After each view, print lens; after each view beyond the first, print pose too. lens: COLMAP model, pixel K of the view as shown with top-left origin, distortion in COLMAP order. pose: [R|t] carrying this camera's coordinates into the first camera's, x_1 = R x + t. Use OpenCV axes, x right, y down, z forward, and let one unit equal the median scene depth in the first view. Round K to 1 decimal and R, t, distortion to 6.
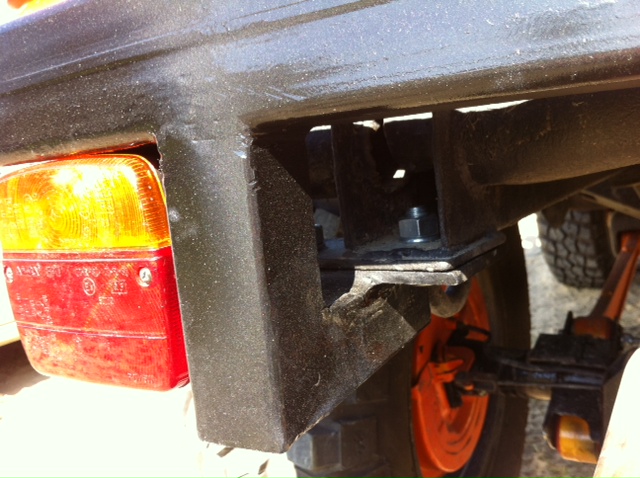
lens RADIAL K [[605.5, 0, 320.0], [0, 605.5, 239.0], [0, 0, 1]] dist [-0.000122, -0.100163]
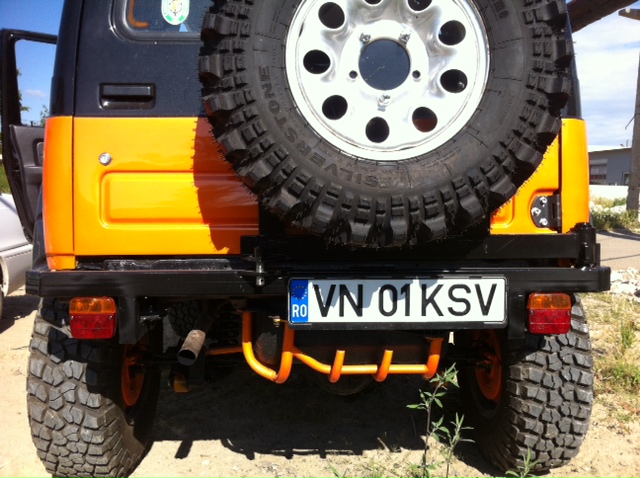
lens RADIAL K [[605.5, 0, 320.0], [0, 605.5, 239.0], [0, 0, 1]] dist [-0.000122, -0.100163]
pose [[0.823923, 0.083033, 0.560586, -0.645195], [-0.025196, 0.993597, -0.110138, -0.034181], [-0.566142, 0.076621, 0.820739, -1.670831]]
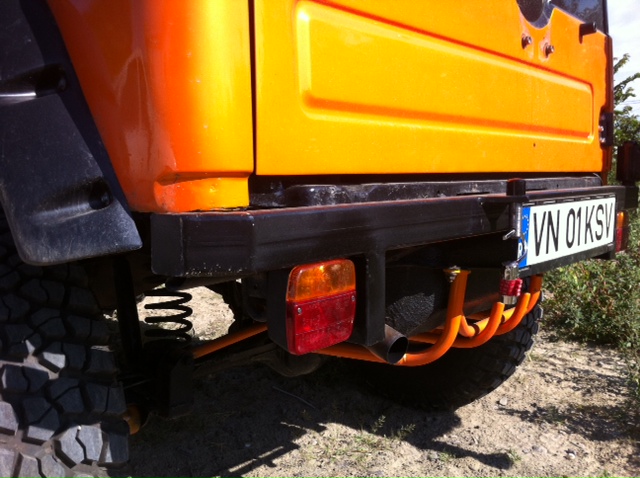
lens RADIAL K [[605.5, 0, 320.0], [0, 605.5, 239.0], [0, 0, 1]] dist [-0.000122, -0.100163]
pose [[0.166609, 0.006659, 0.986001, -1.045701], [0.096247, 0.995092, -0.022984, -0.056912], [-0.981314, 0.098729, 0.165150, 0.194426]]
